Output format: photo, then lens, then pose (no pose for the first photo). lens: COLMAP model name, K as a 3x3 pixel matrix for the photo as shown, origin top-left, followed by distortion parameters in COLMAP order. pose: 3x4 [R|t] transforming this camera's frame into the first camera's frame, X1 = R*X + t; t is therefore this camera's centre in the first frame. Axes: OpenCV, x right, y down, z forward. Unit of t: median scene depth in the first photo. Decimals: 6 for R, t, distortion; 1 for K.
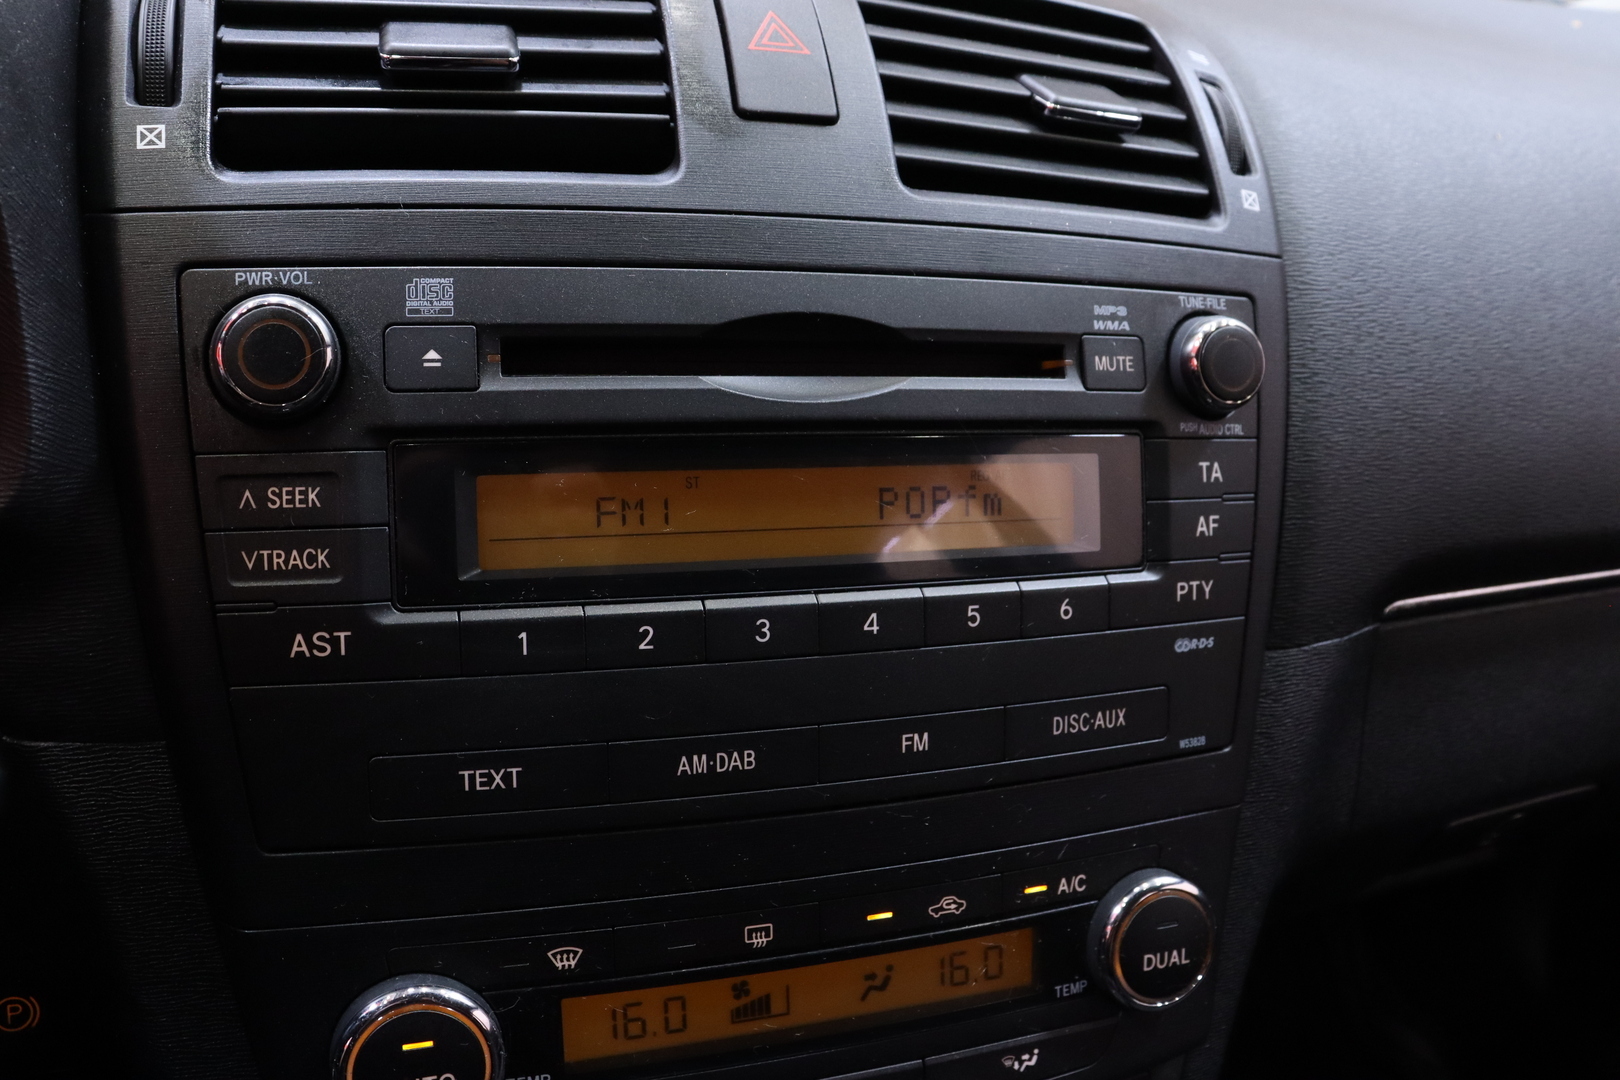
lens RADIAL K [[1307.1, 0, 810.0], [0, 1307.1, 540.0], [0, 0, 1]] dist [-0.188768, 0.148609]
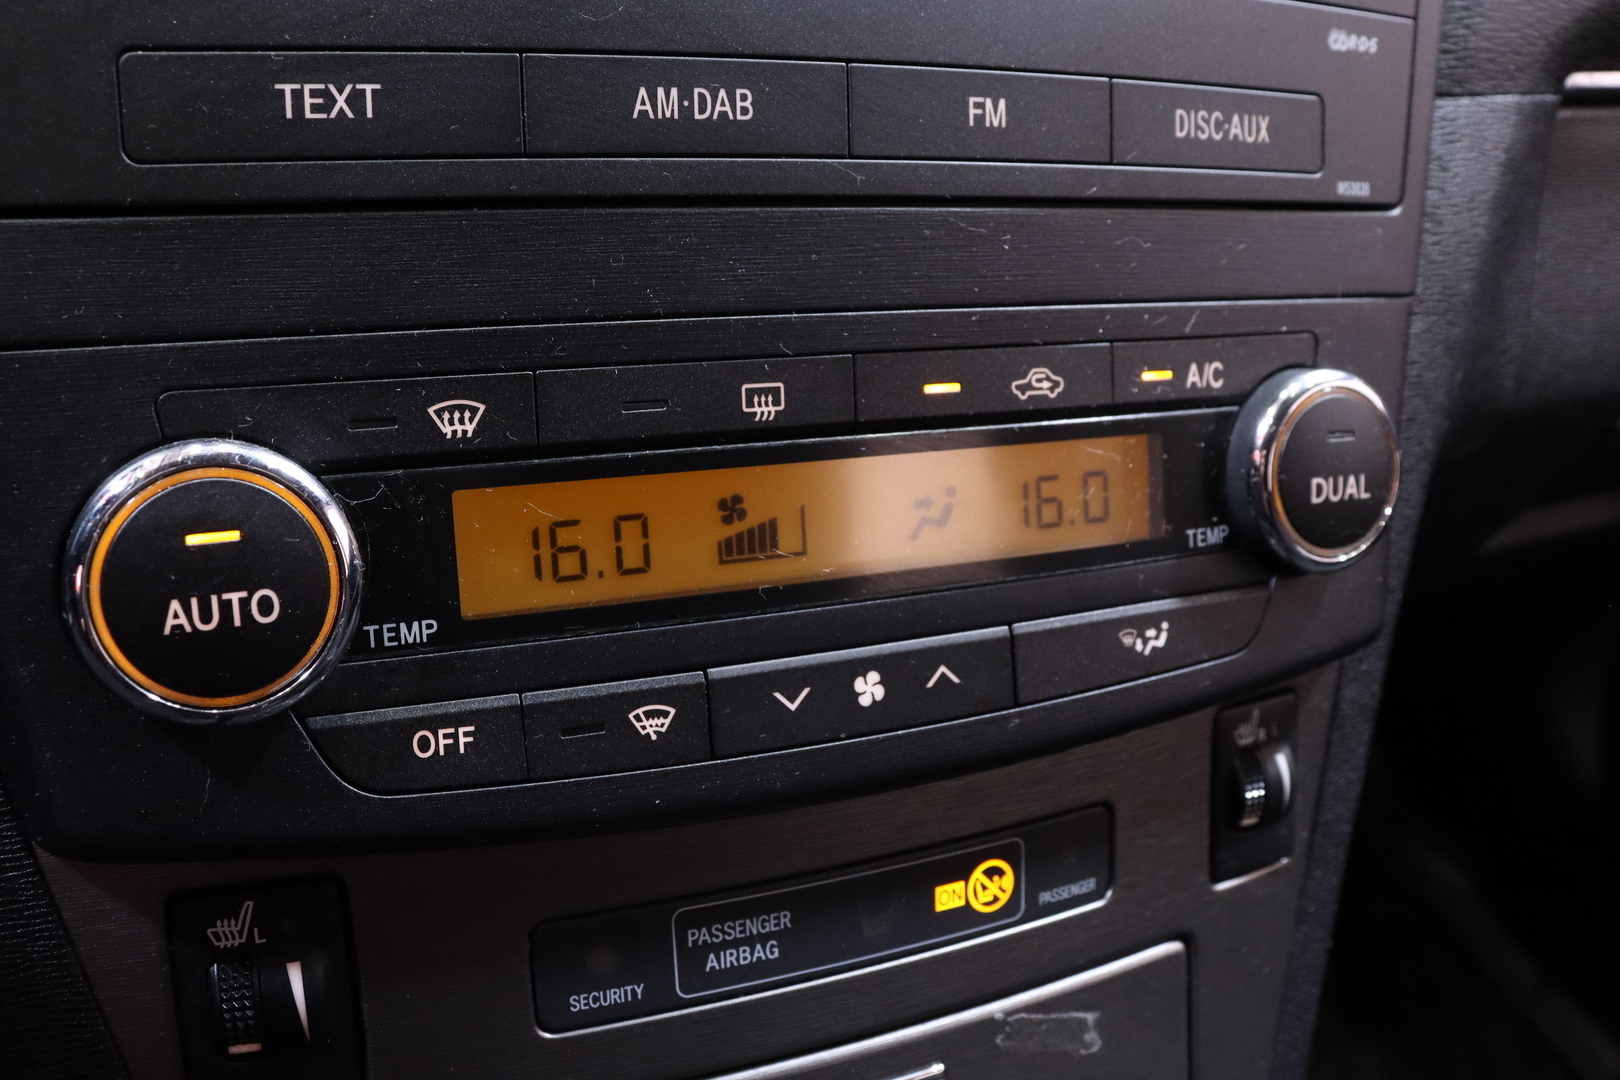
lens RADIAL K [[1492.0, 0, 810.0], [0, 1492.0, 540.0], [0, 0, 1]] dist [-0.177787, 0.183433]
pose [[0.994816, -0.037505, 0.094527, -0.087937], [0.030778, 0.996955, 0.071641, 0.321404], [-0.096926, -0.068360, 0.992941, 0.264164]]
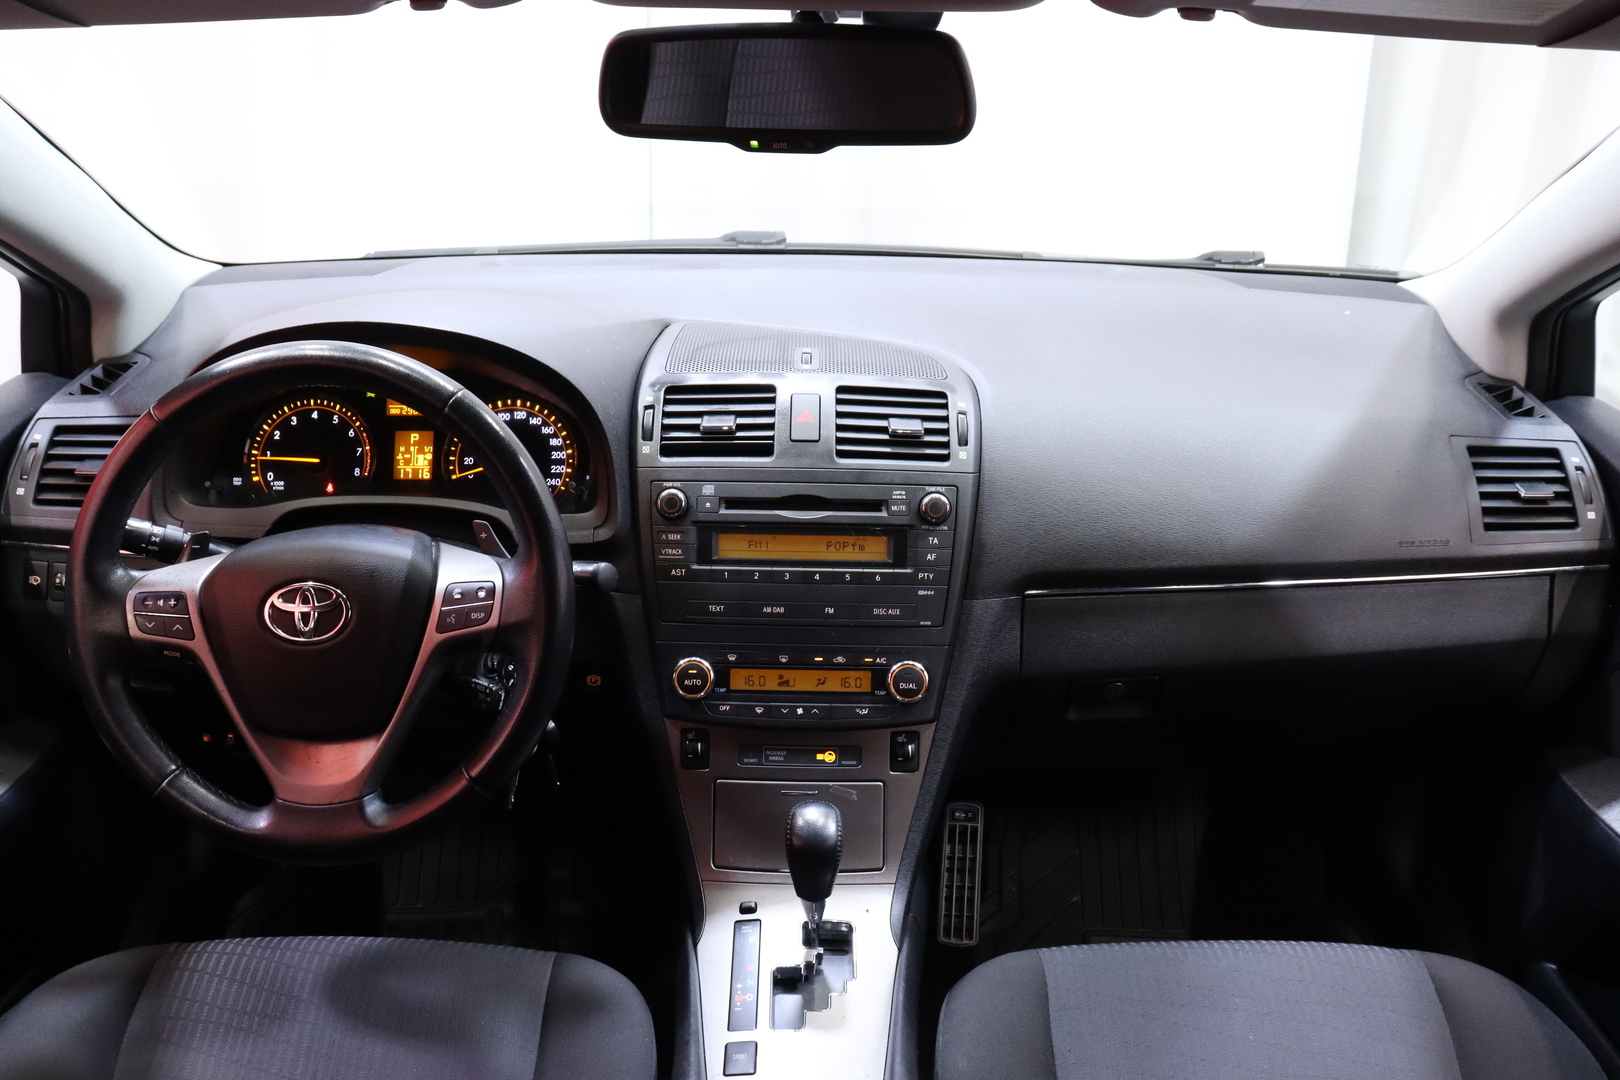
lens RADIAL K [[1508.6, 0, 810.0], [0, 1508.6, 540.0], [0, 0, 1]] dist [-0.125889, -0.001420]
pose [[0.938937, 0.030153, -0.342765, 1.514708], [-0.055361, 0.996413, -0.063998, 0.237602], [0.339606, 0.079065, 0.937239, -3.091294]]
